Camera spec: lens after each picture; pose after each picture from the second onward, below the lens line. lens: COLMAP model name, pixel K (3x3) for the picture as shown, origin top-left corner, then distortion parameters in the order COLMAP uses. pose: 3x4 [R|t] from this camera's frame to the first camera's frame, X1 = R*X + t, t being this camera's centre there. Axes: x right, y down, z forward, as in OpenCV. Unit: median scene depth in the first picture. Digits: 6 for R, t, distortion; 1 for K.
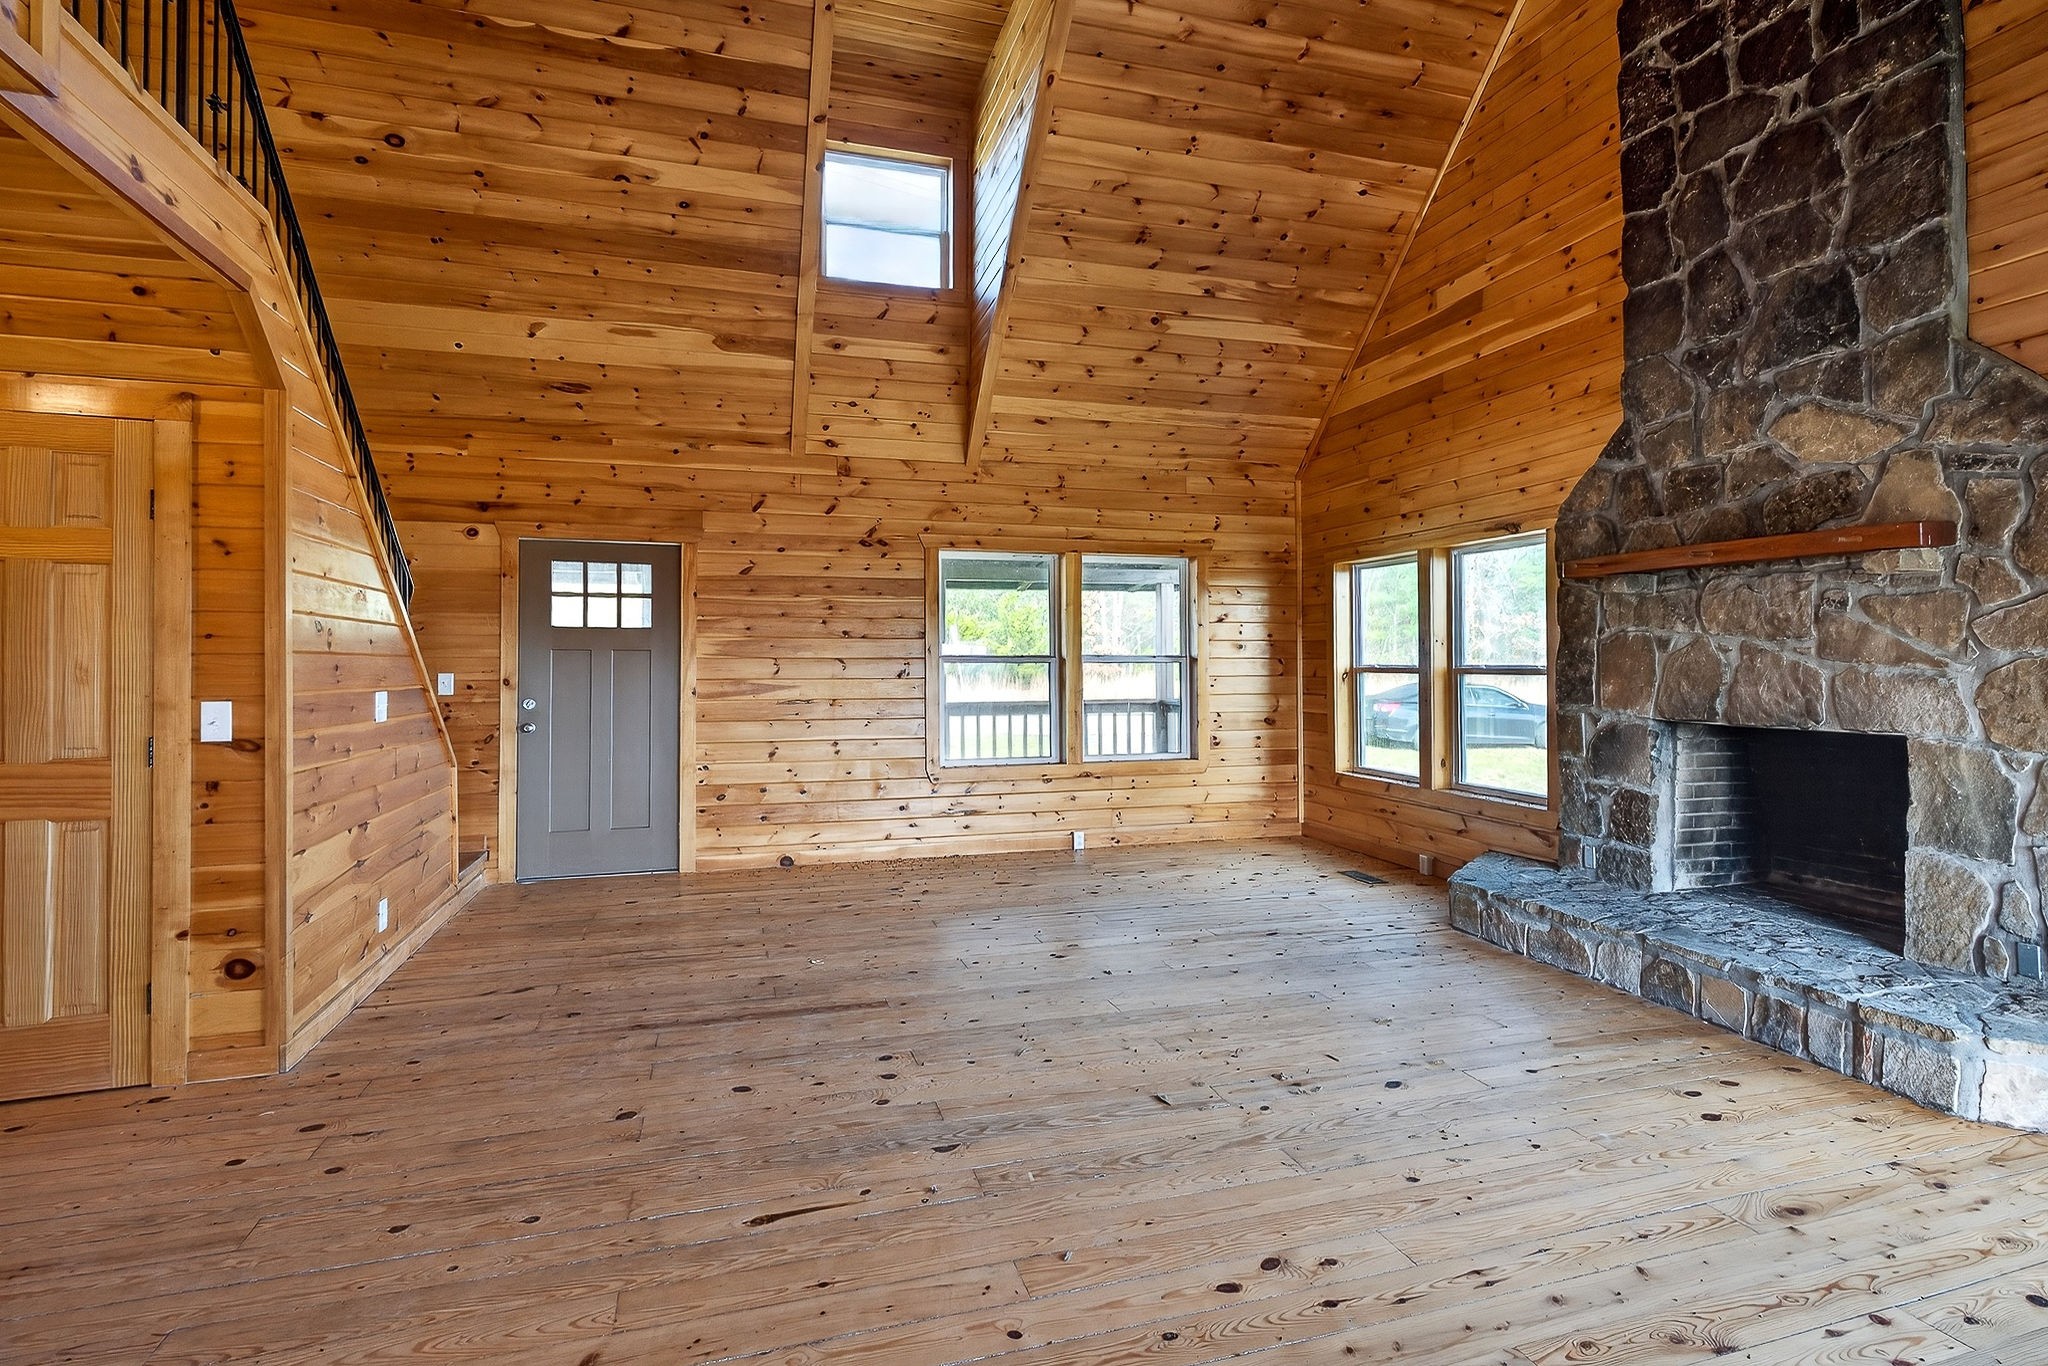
lens RADIAL K [[992.5, 0, 1026.6], [0, 992.5, 657.0], [0, 0, 1]] dist [-0.012008, -0.000605]
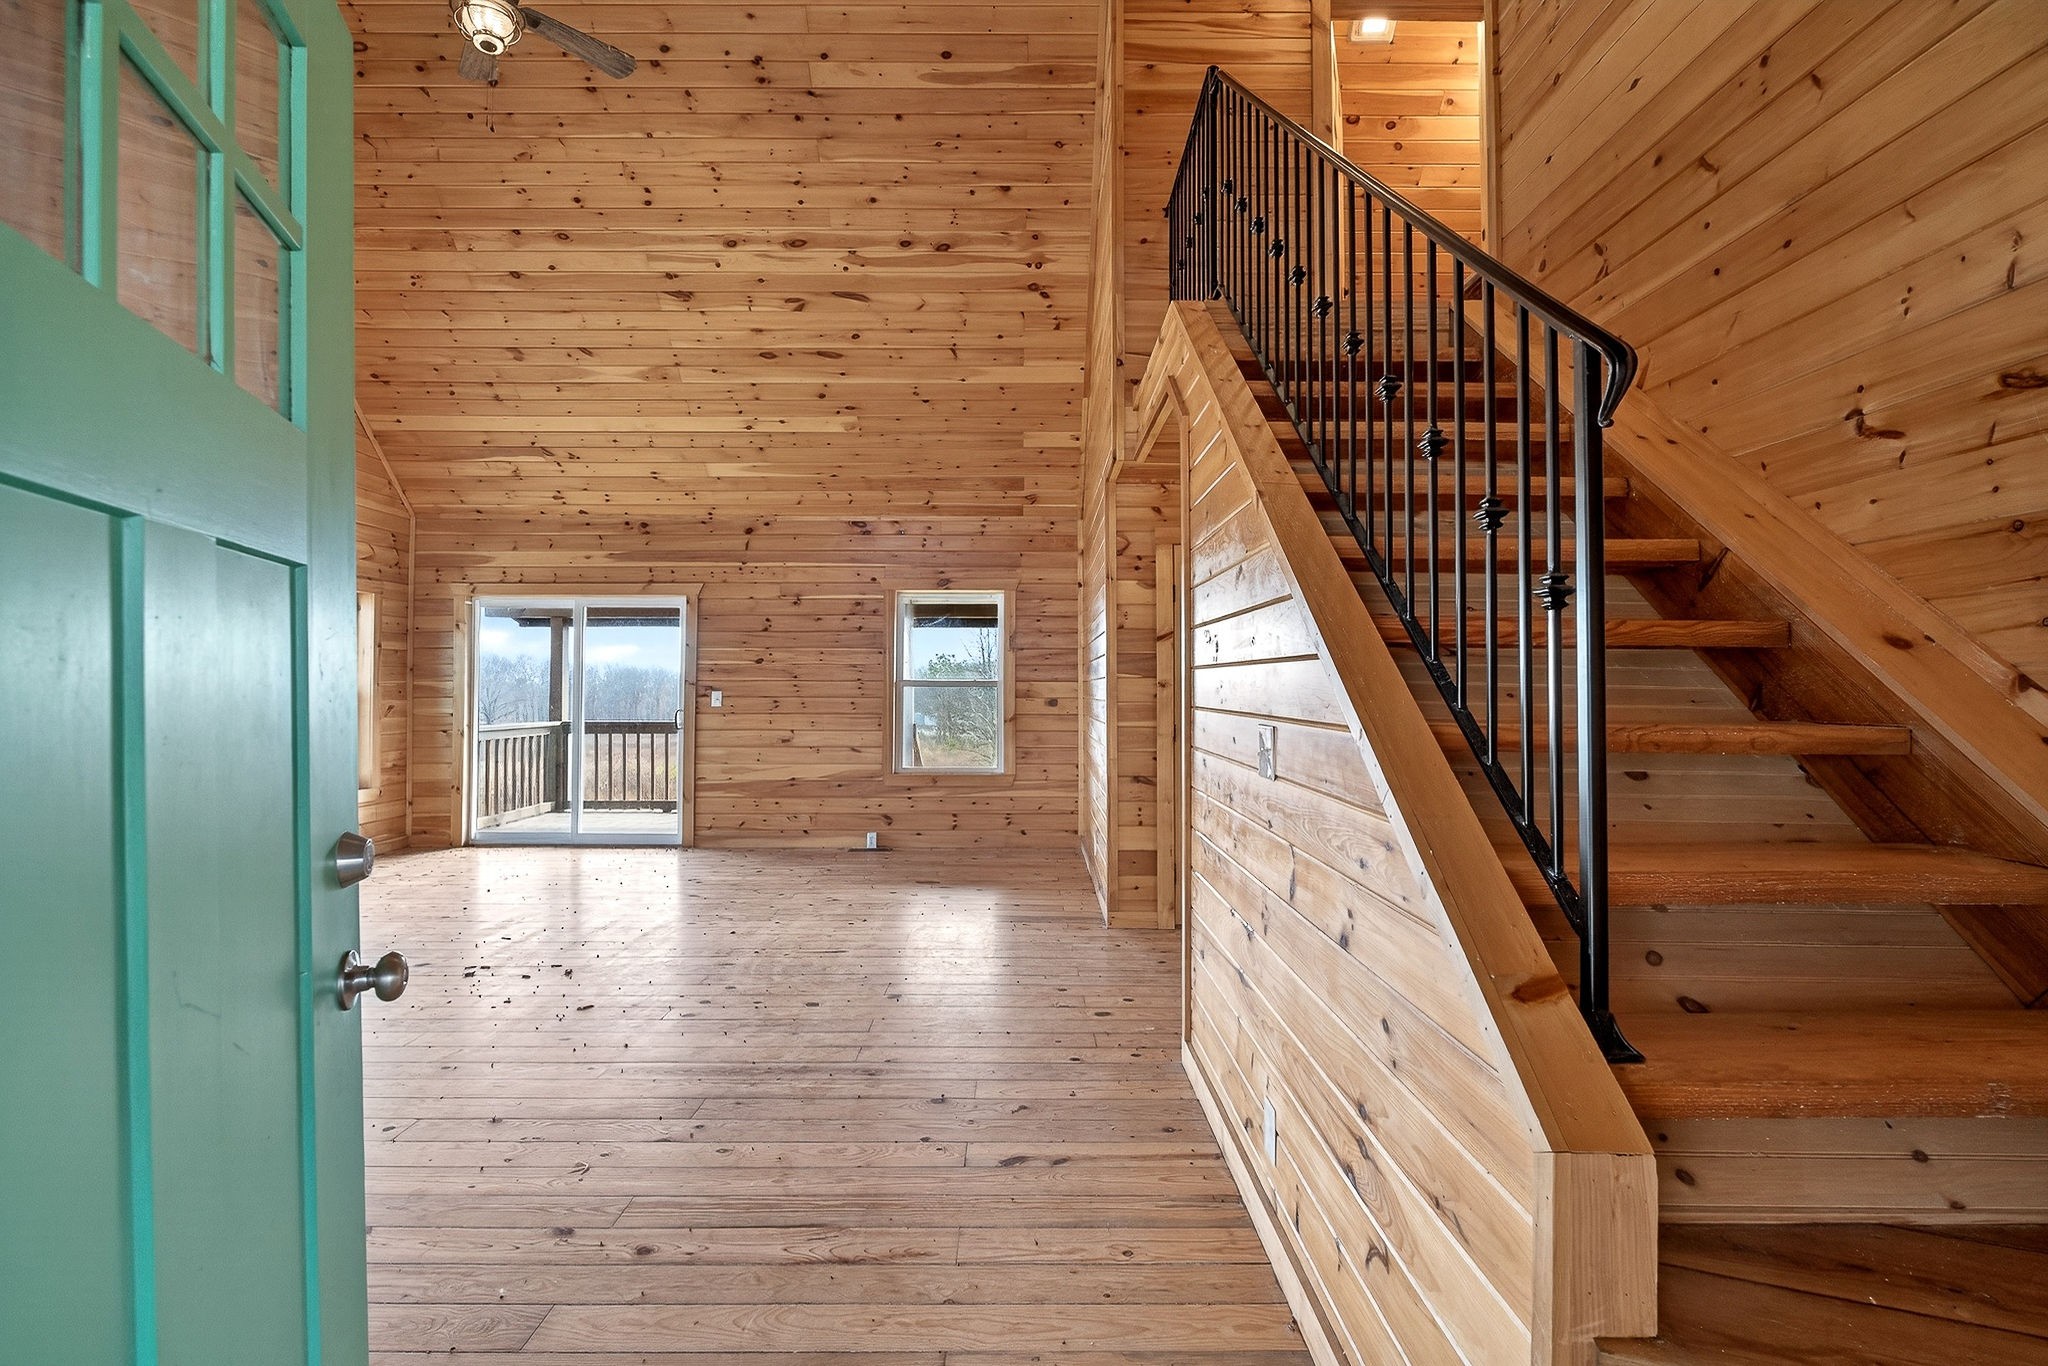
lens RADIAL K [[930.7, 0, 1019.4], [0, 930.7, 663.5], [0, 0, 1]] dist [-0.013906, 0.000258]
pose [[-0.955772, 0.009060, 0.293970, -0.666626], [-0.000655, 0.999457, -0.032932, 0.016310], [-0.294108, -0.031668, -0.955247, 1.533187]]
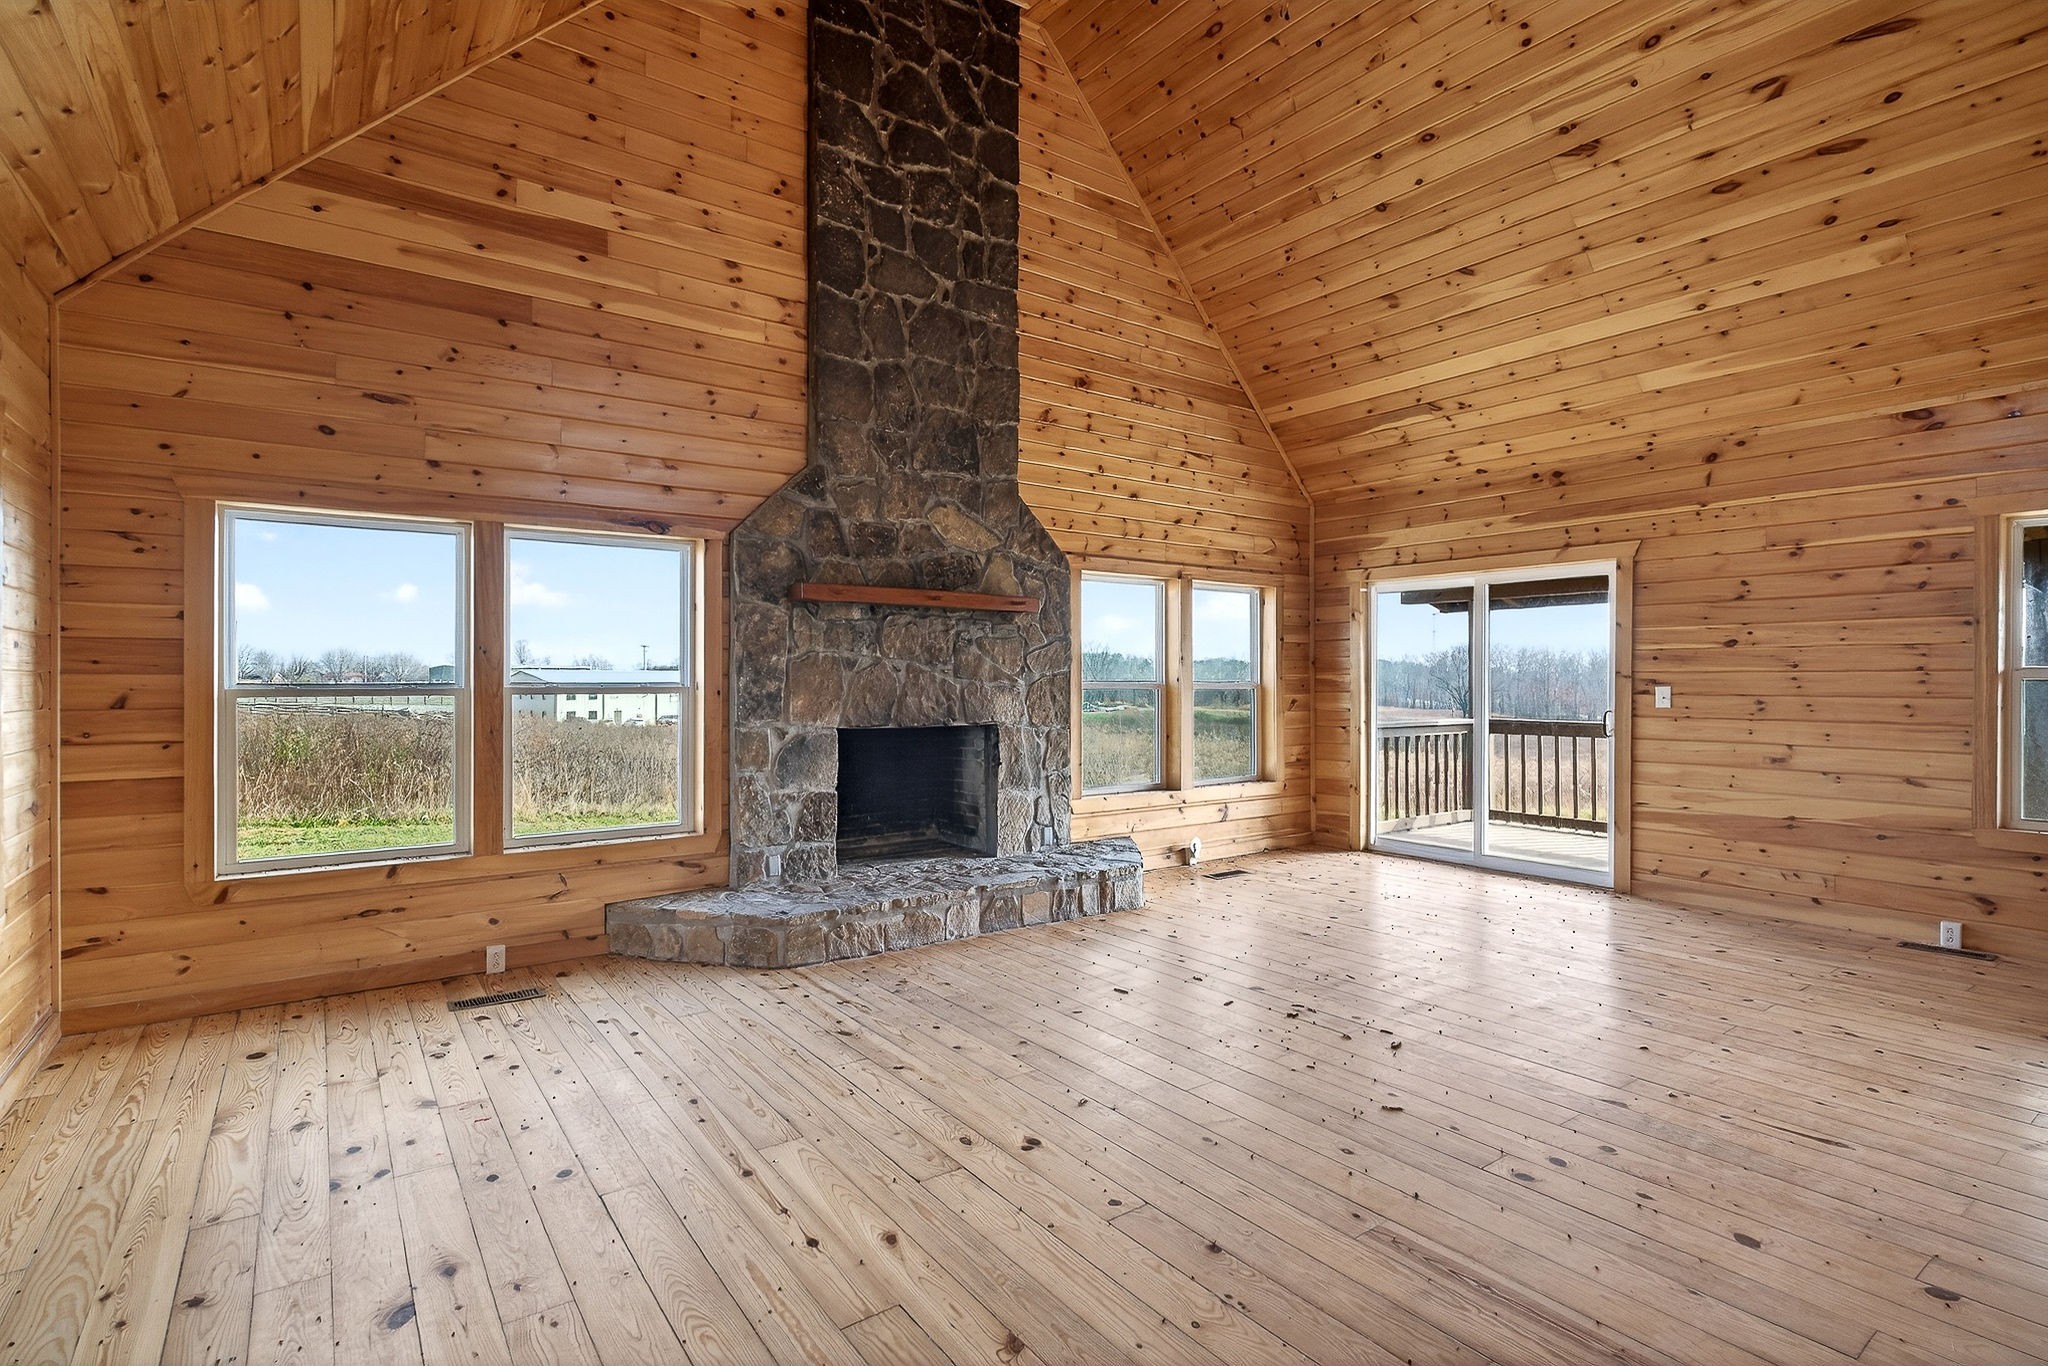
lens RADIAL K [[983.3, 0, 1025.8], [0, 983.3, 675.1], [0, 0, 1]] dist [-0.003978, -0.001210]
pose [[-0.323595, 0.005086, 0.946182, -0.595132], [-0.003719, 0.999971, -0.006647, 0.007699], [-0.946188, -0.005670, -0.323566, 1.281199]]
